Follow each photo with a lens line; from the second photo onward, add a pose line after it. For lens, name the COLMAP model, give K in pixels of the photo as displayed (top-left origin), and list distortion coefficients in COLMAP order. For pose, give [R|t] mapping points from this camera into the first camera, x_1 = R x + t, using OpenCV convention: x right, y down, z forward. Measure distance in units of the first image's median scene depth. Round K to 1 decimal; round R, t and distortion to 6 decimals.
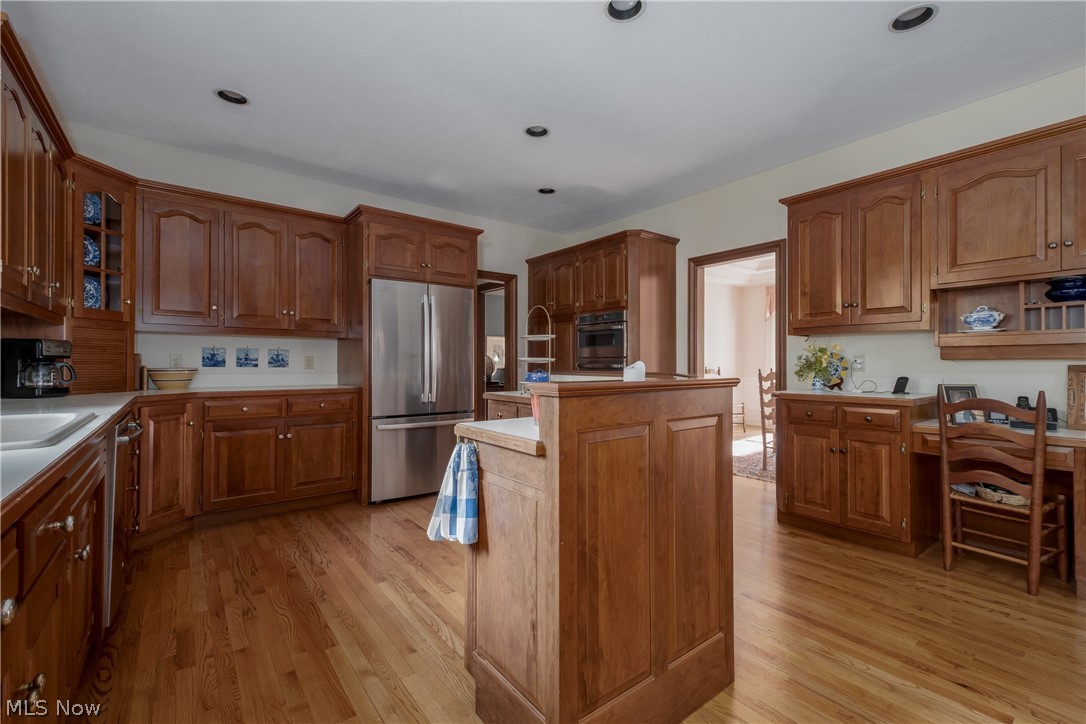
lens RADIAL K [[470.4, 0, 543.0], [0, 470.4, 362.0], [0, 0, 1]] dist [0.001535, 0.000197]
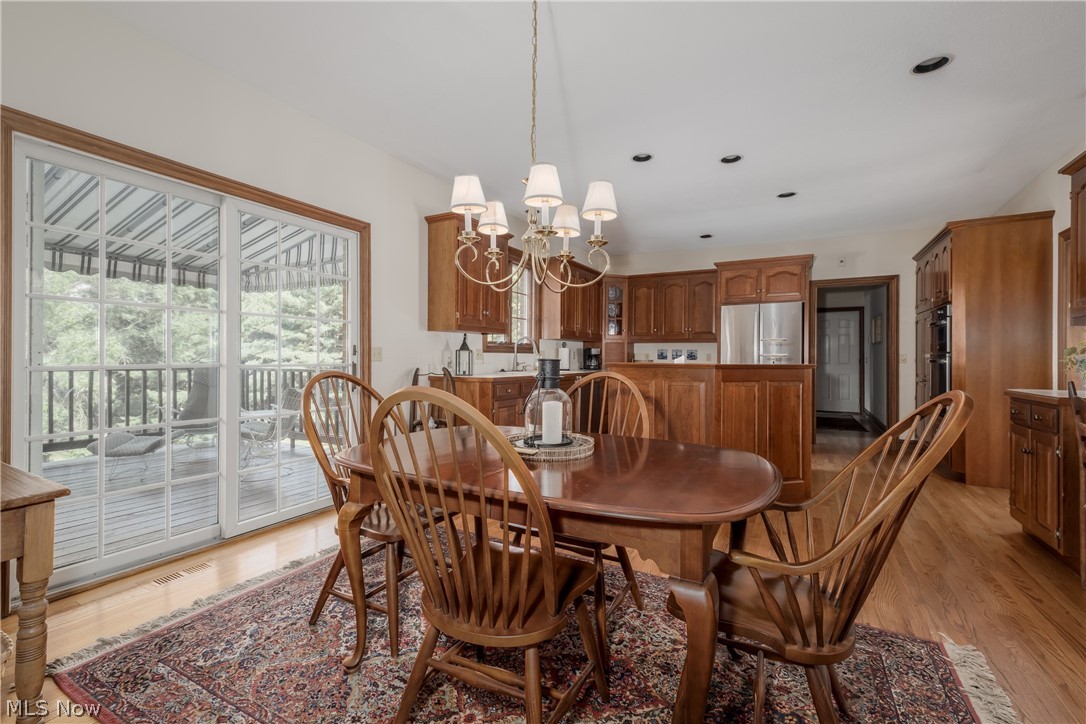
lens RADIAL K [[470.4, 0, 543.0], [0, 470.4, 362.0], [0, 0, 1]] dist [0.001535, 0.000197]
pose [[0.395957, 0.009481, -0.918220, 0.871879], [-0.003104, 0.999955, 0.008986, 0.003511], [0.918264, -0.000708, 0.395968, -0.207306]]
